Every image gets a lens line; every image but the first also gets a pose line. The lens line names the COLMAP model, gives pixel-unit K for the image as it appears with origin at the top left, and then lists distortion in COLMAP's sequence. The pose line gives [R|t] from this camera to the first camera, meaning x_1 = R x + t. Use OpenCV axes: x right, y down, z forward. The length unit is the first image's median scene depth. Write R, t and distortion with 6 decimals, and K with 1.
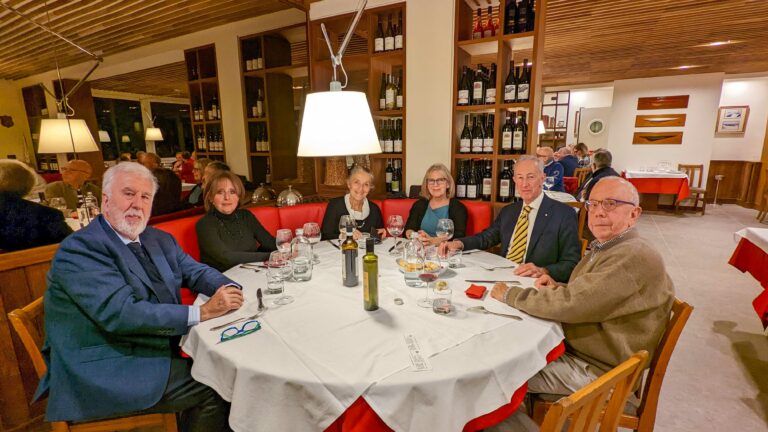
lens RADIAL K [[371.6, 0, 381.9], [0, 371.6, 220.9], [0, 0, 1]] dist [-0.027157, -0.000421]
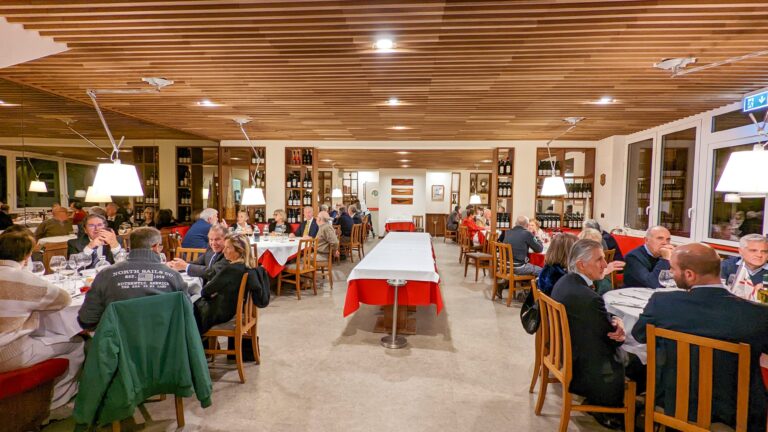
lens RADIAL K [[371.6, 0, 381.9], [0, 371.6, 220.9], [0, 0, 1]] dist [-0.027157, -0.000421]
pose [[0.908477, 0.005649, 0.417897, -0.199598], [0.058097, 0.988494, -0.139661, 0.233356], [-0.413878, 0.151158, 0.897695, -1.141407]]
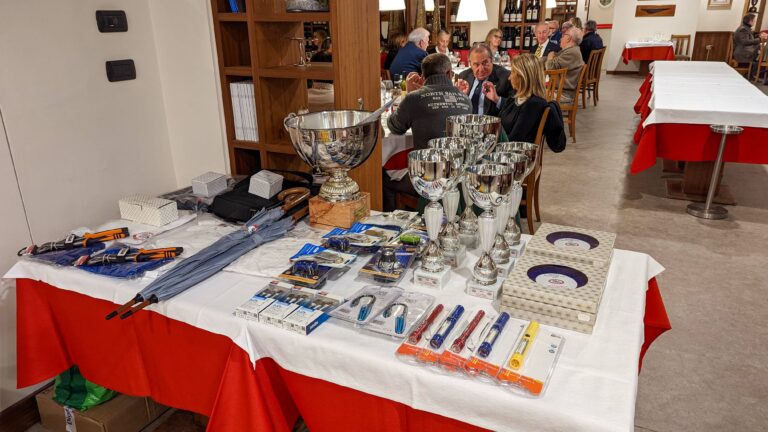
lens RADIAL K [[543.9, 0, 382.9], [0, 543.9, 210.8], [0, 0, 1]] dist [0.009619, -0.003272]
pose [[0.994649, -0.036665, 0.096586, -0.475020], [0.023648, 0.990885, 0.132617, 0.258868], [-0.100568, -0.129623, 0.986450, -1.202301]]
